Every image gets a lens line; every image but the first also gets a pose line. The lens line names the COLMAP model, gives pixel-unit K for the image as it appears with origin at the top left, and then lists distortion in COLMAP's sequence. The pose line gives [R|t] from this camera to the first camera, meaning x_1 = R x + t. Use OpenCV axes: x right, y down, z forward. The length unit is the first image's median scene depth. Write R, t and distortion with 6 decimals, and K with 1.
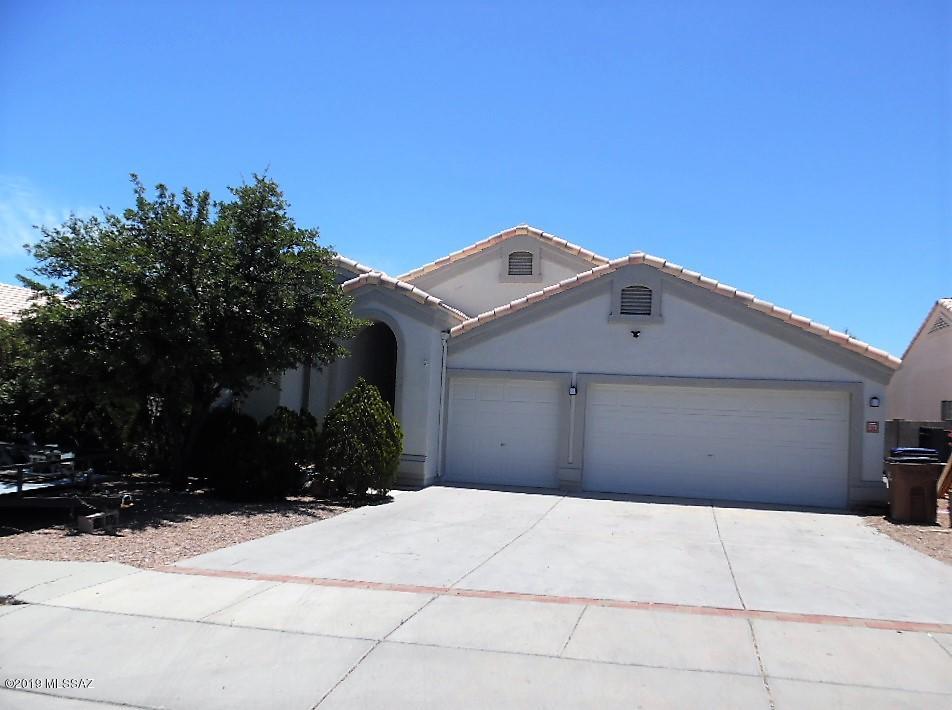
lens RADIAL K [[755.6, 0, 517.4], [0, 755.6, 290.5], [0, 0, 1]] dist [-0.092905, 0.005210]
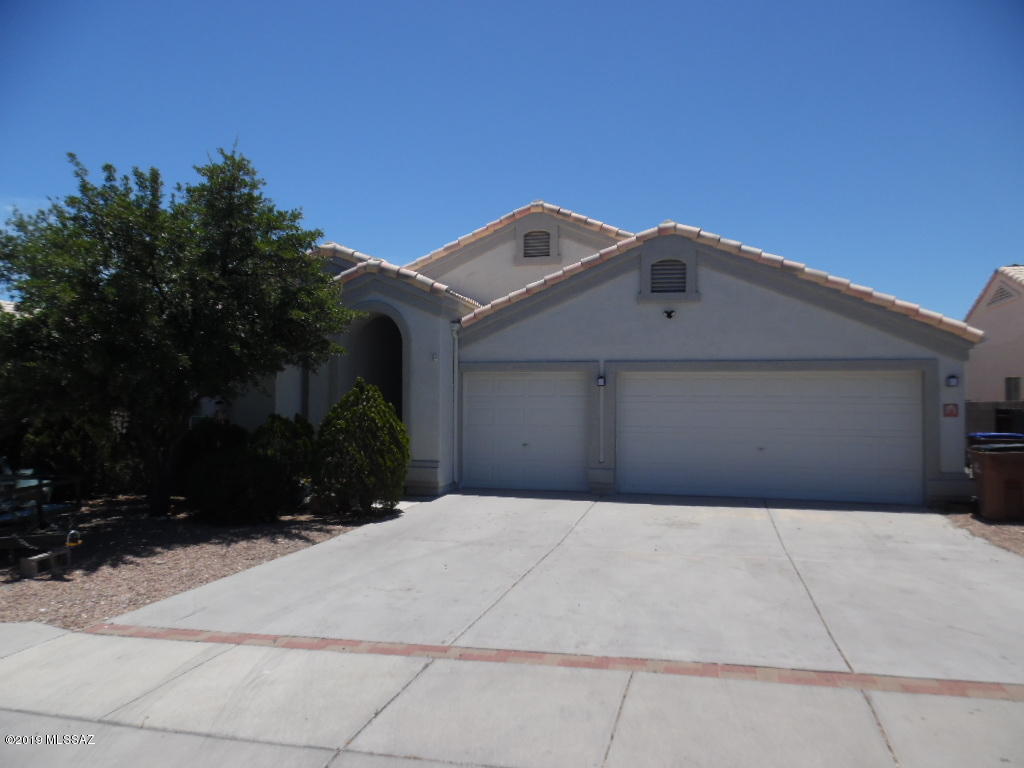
lens RADIAL K [[748.7, 0, 515.4], [0, 748.7, 330.9], [0, 0, 1]] dist [-0.026293, 0.003657]
pose [[0.998227, -0.046330, -0.037369, 0.009892], [0.048495, 0.997063, 0.059275, 0.018425], [0.034513, -0.060982, 0.997542, 0.133607]]
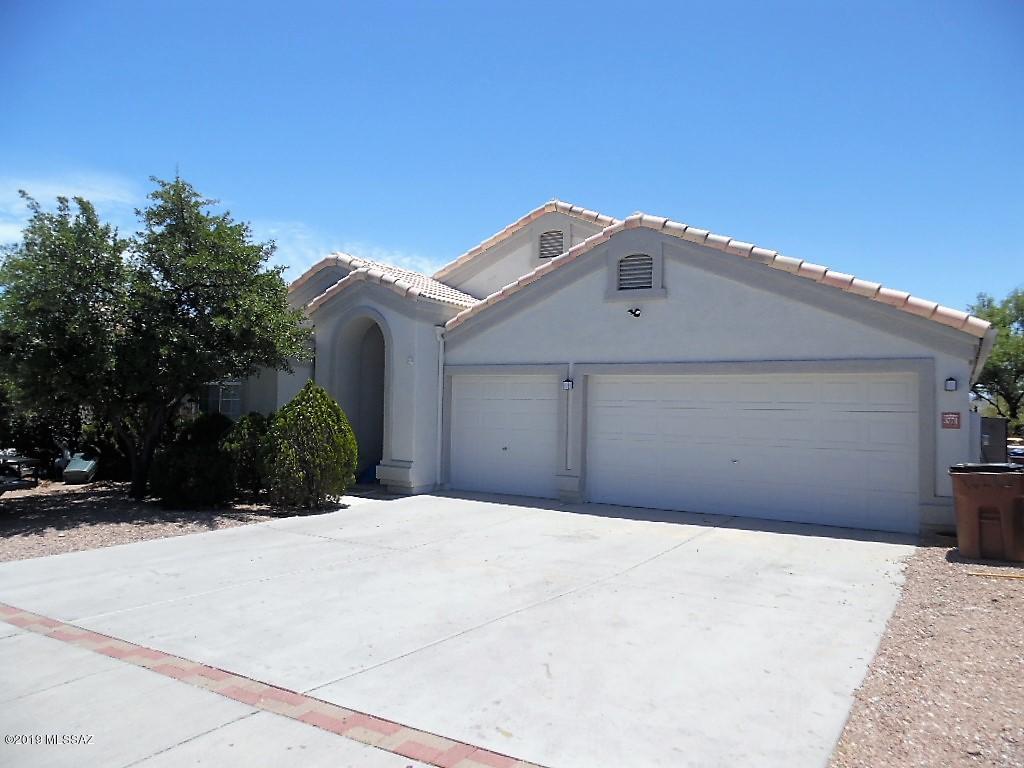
lens RADIAL K [[748.7, 0, 515.4], [0, 748.7, 330.9], [0, 0, 1]] dist [-0.026293, 0.003657]
pose [[0.941883, -0.064267, -0.329737, 0.344175], [0.079447, 0.996301, 0.032756, 0.045950], [0.326412, -0.057049, 0.943504, 0.209652]]
